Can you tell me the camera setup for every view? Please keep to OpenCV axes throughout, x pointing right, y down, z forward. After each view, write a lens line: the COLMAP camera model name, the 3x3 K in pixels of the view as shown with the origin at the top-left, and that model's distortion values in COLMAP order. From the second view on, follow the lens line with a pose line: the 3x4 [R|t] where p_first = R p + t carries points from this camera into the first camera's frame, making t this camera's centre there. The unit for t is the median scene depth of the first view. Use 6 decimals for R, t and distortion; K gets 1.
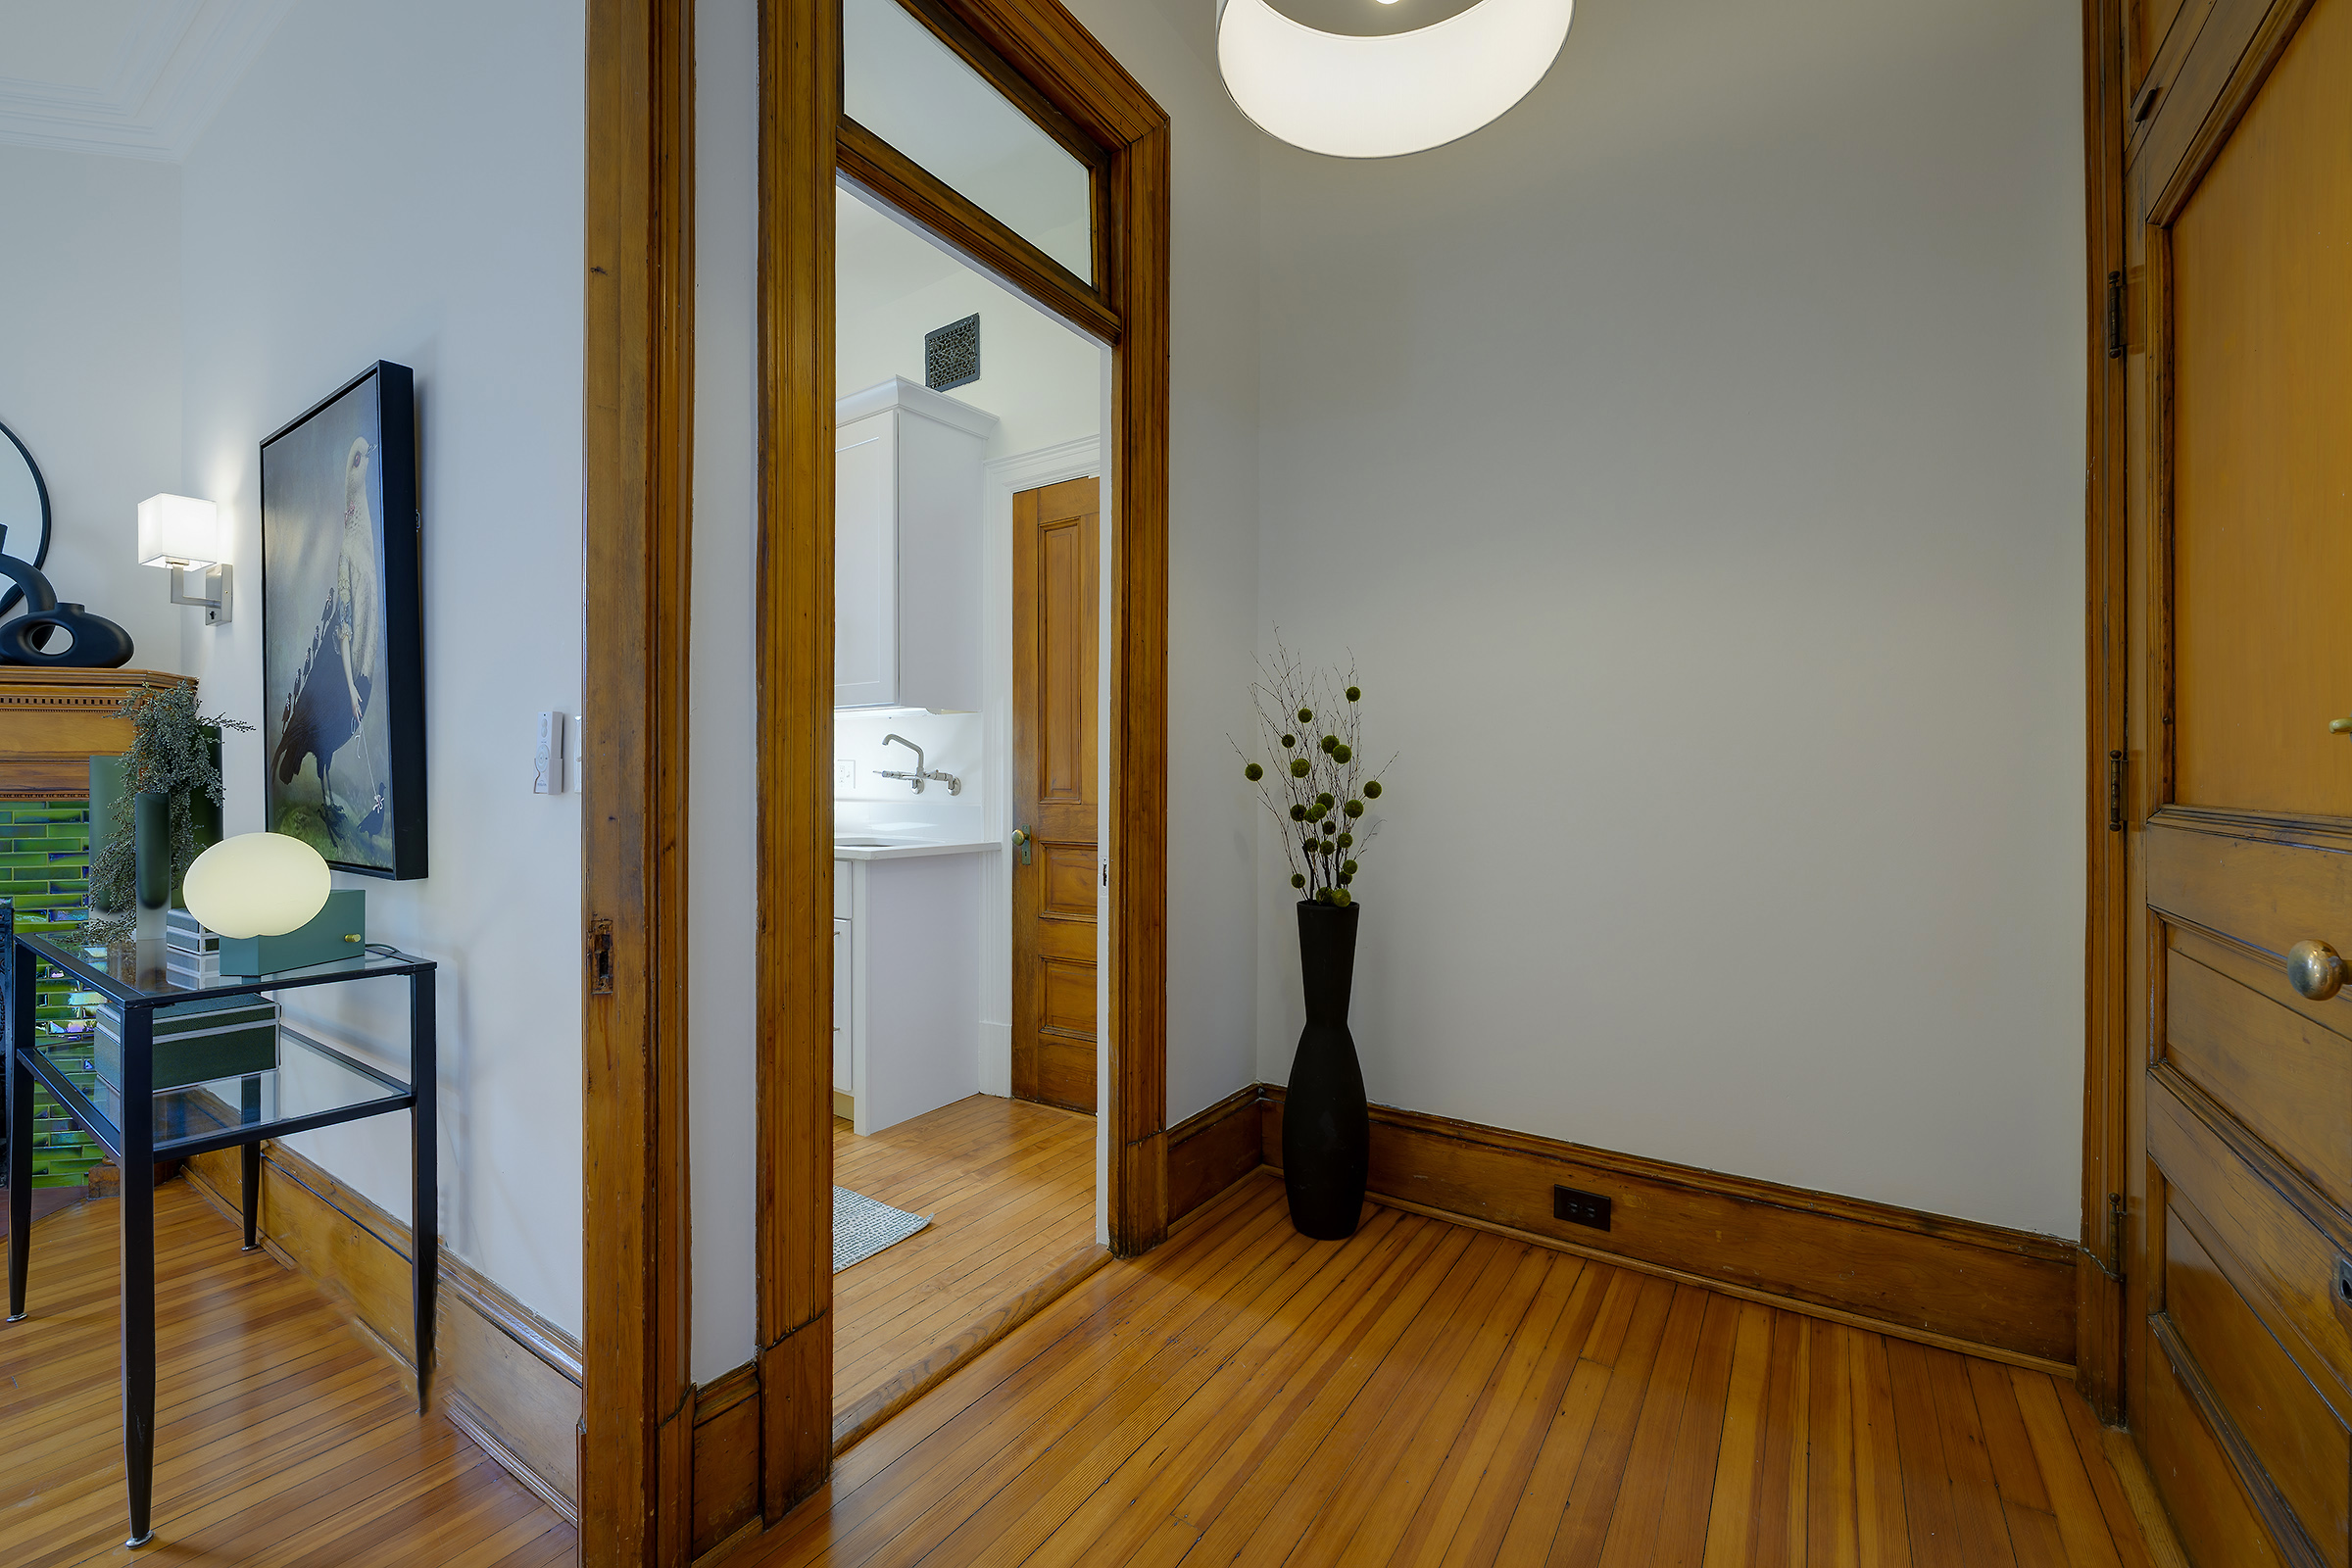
lens RADIAL K [[945.8, 0, 1184.0], [0, 945.8, 781.0], [0, 0, 1]] dist [0.000889, 0.000102]
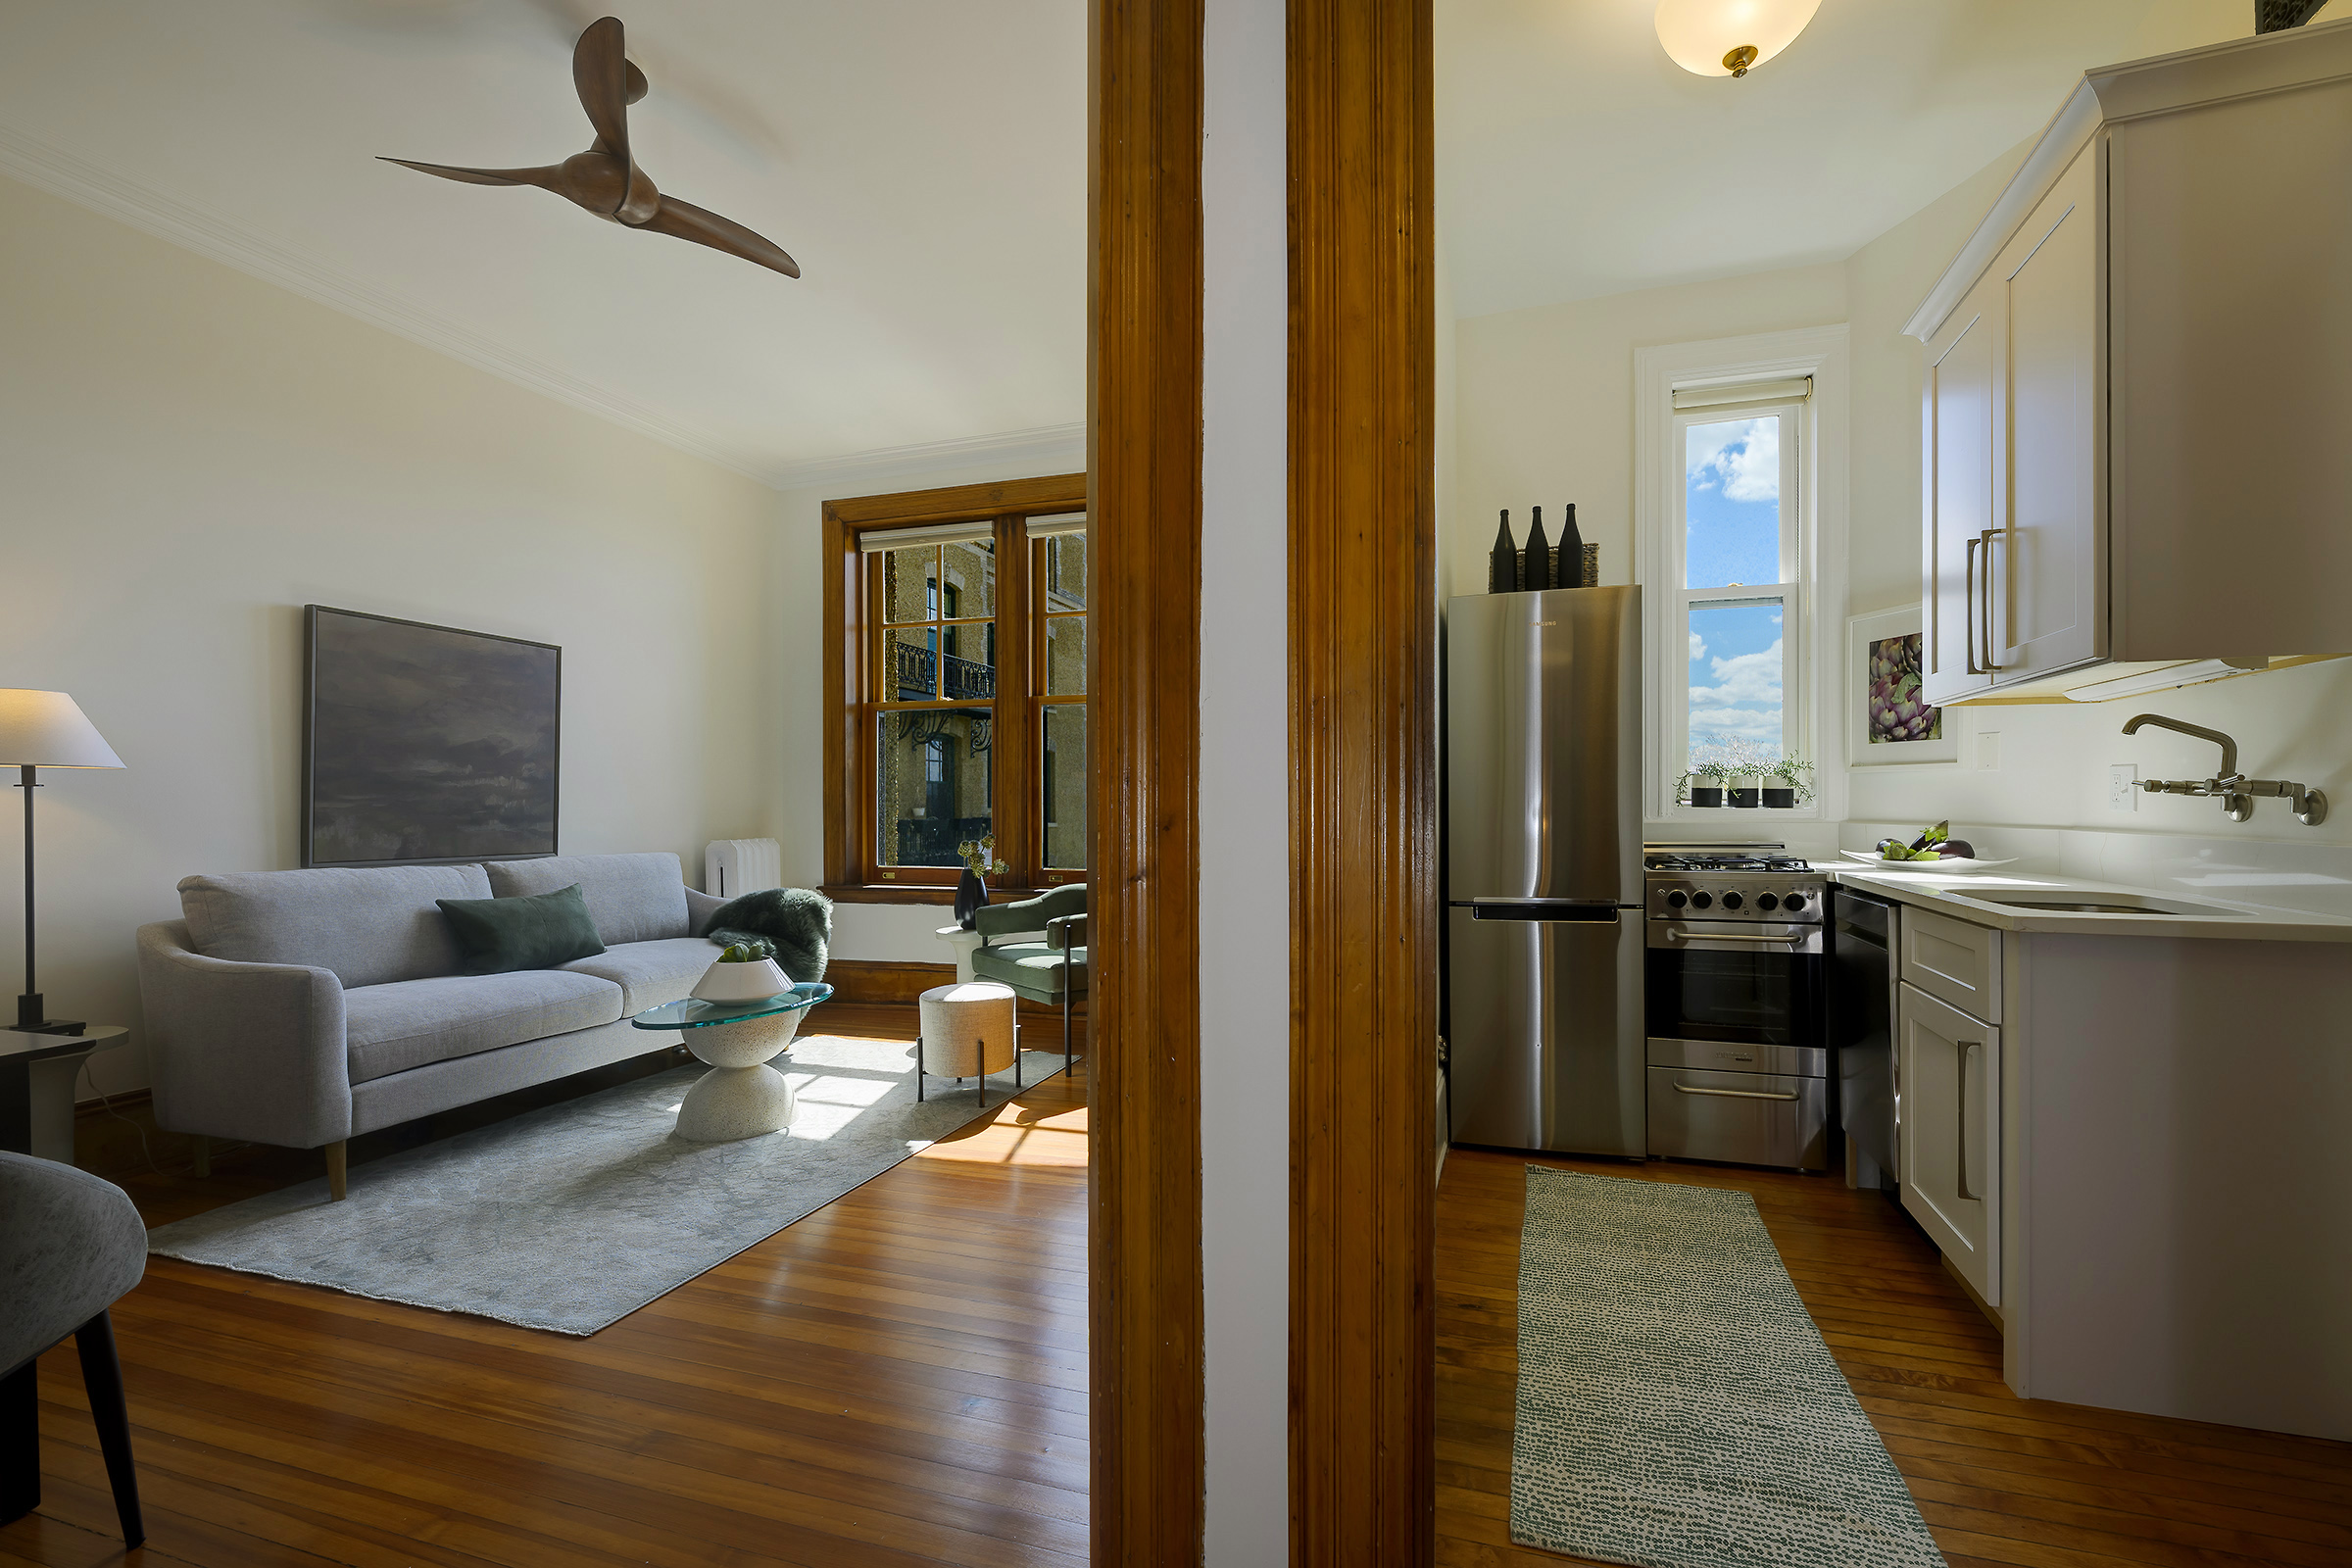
lens RADIAL K [[985.1, 0, 1239.8], [0, 985.1, 811.8], [0, 0, 1]] dist [-0.001273, 0.000282]
pose [[0.289803, 0.003625, -0.957079, 0.129244], [0.003194, 0.999984, 0.004755, 0.005196], [0.957081, -0.004435, 0.289787, 0.412978]]
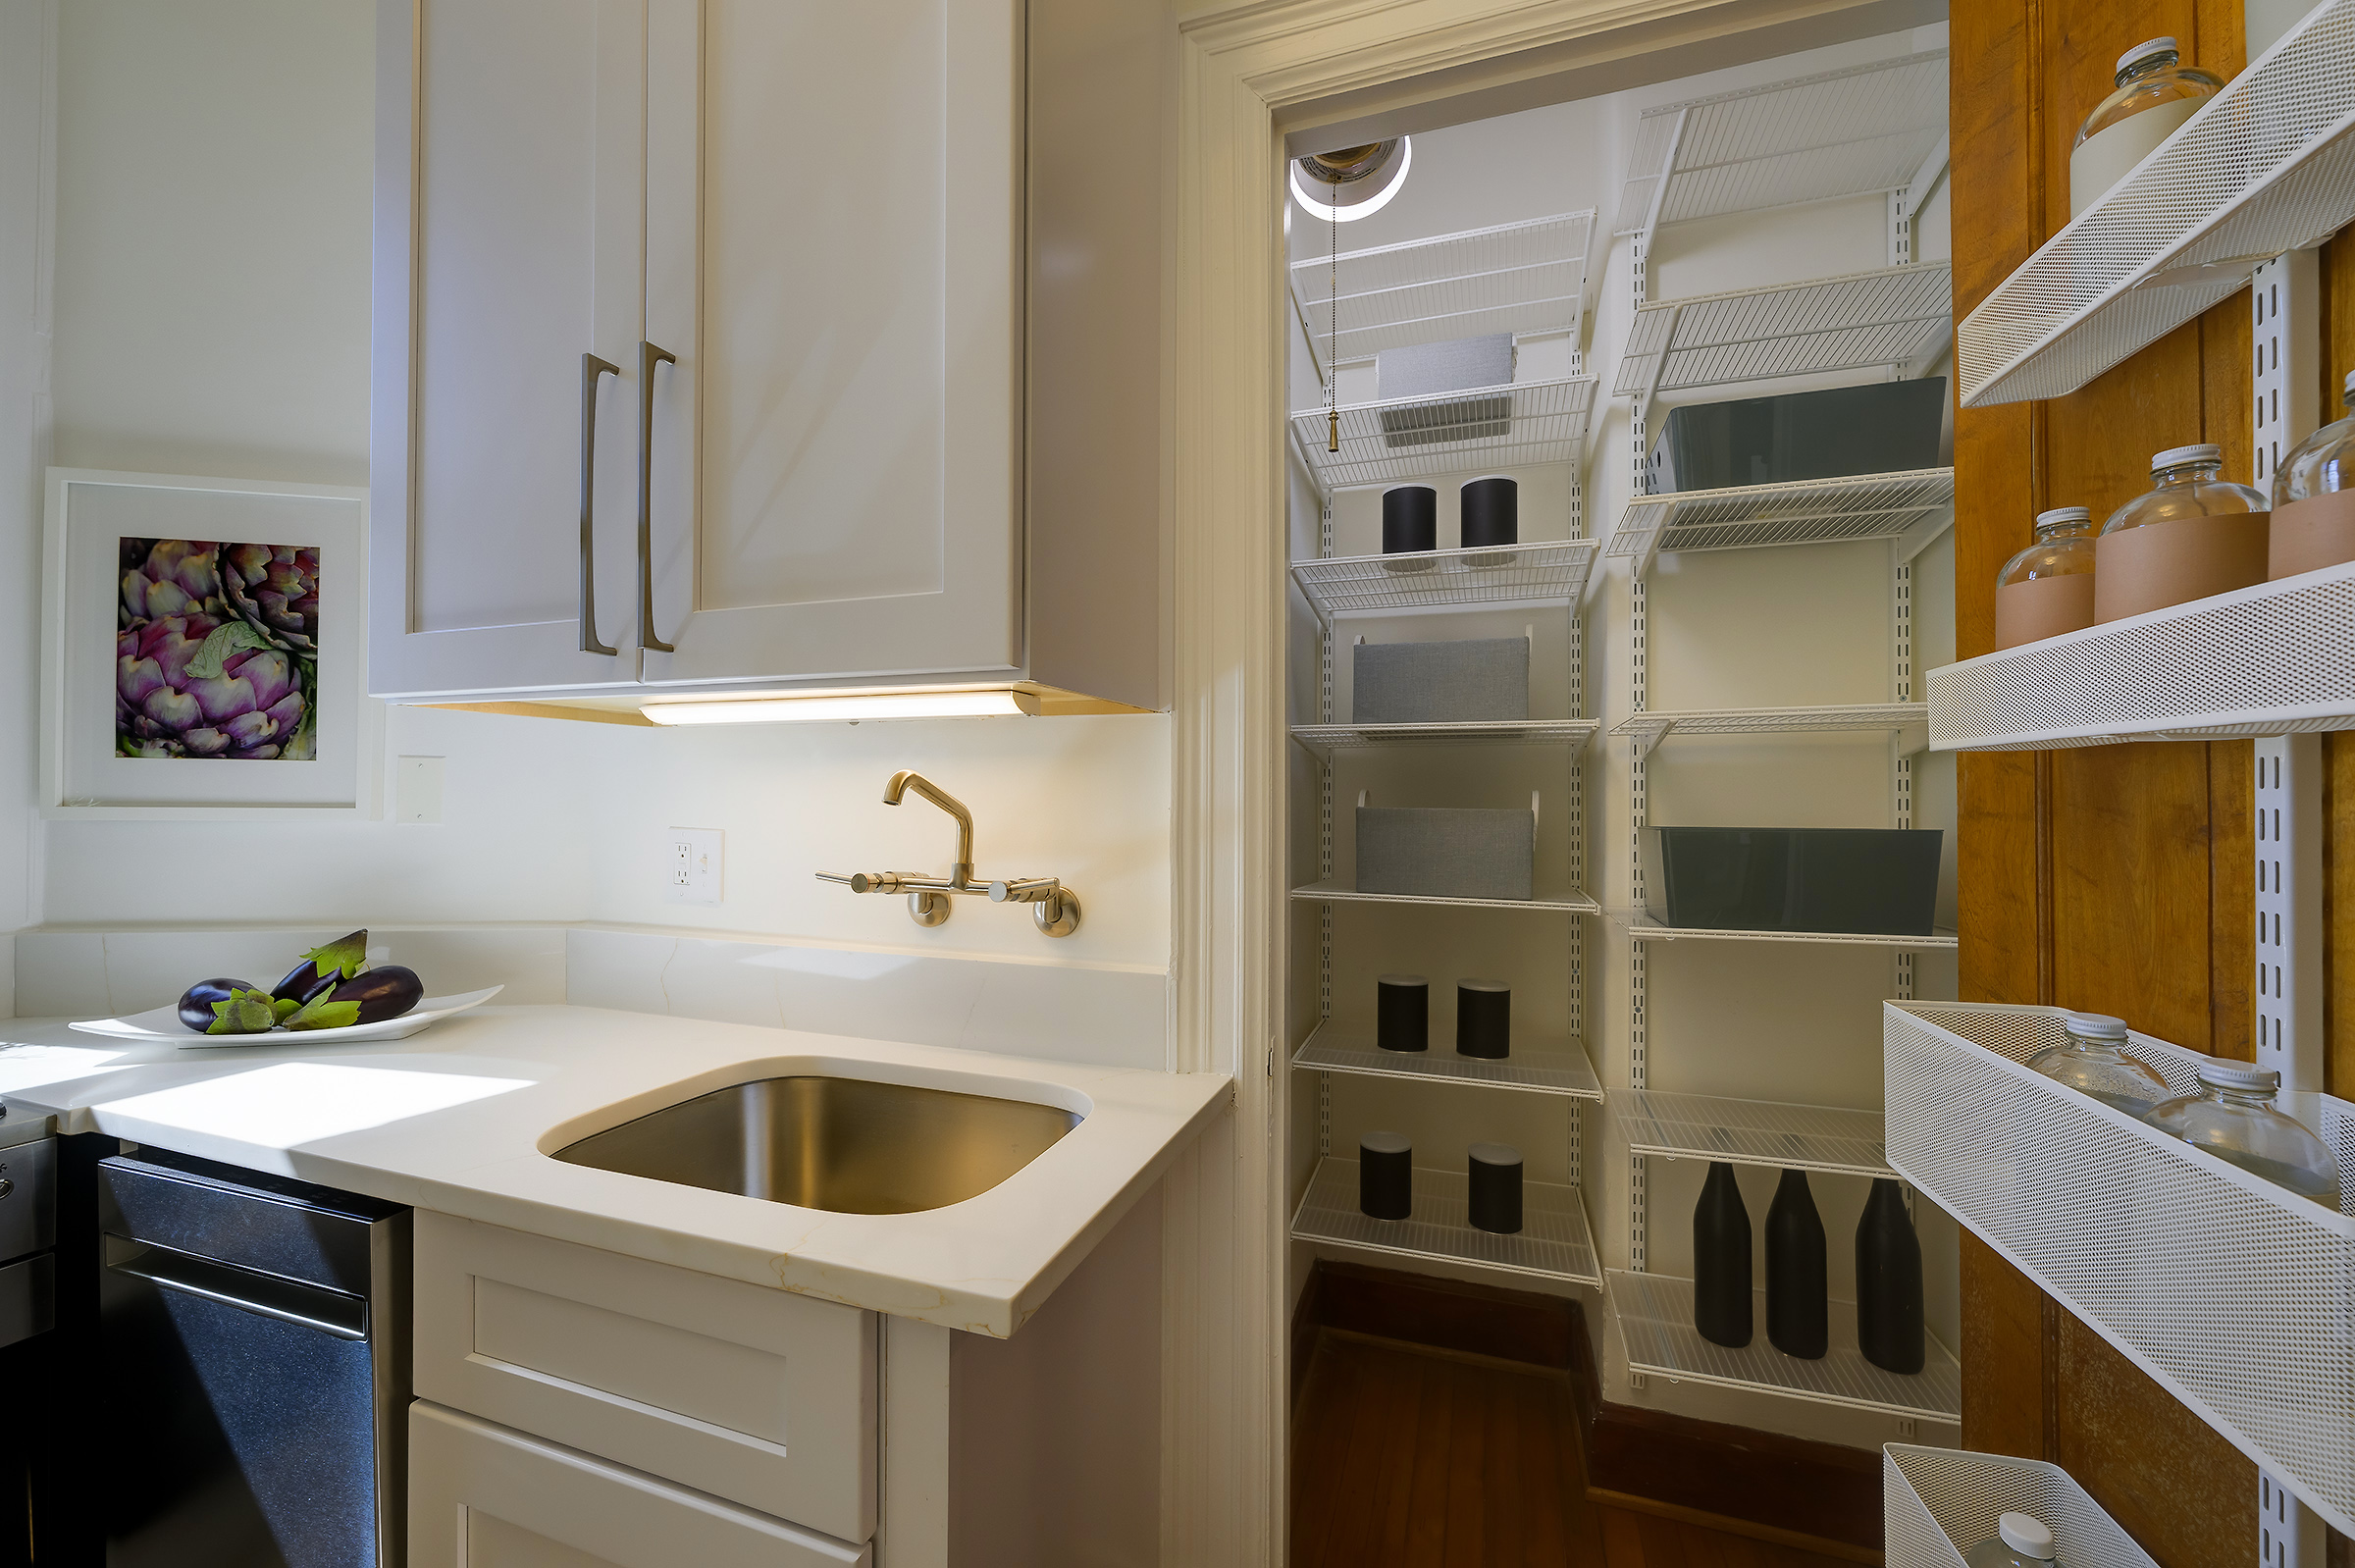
lens RADIAL K [[932.8, 0, 1187.2], [0, 932.8, 788.2], [0, 0, 1]] dist [-0.001187, 0.000300]
pose [[0.965338, 0.005456, 0.260945, -0.397663], [-0.003346, 0.999958, -0.008531, -0.054971], [-0.260981, 0.007362, 0.965316, 0.874085]]
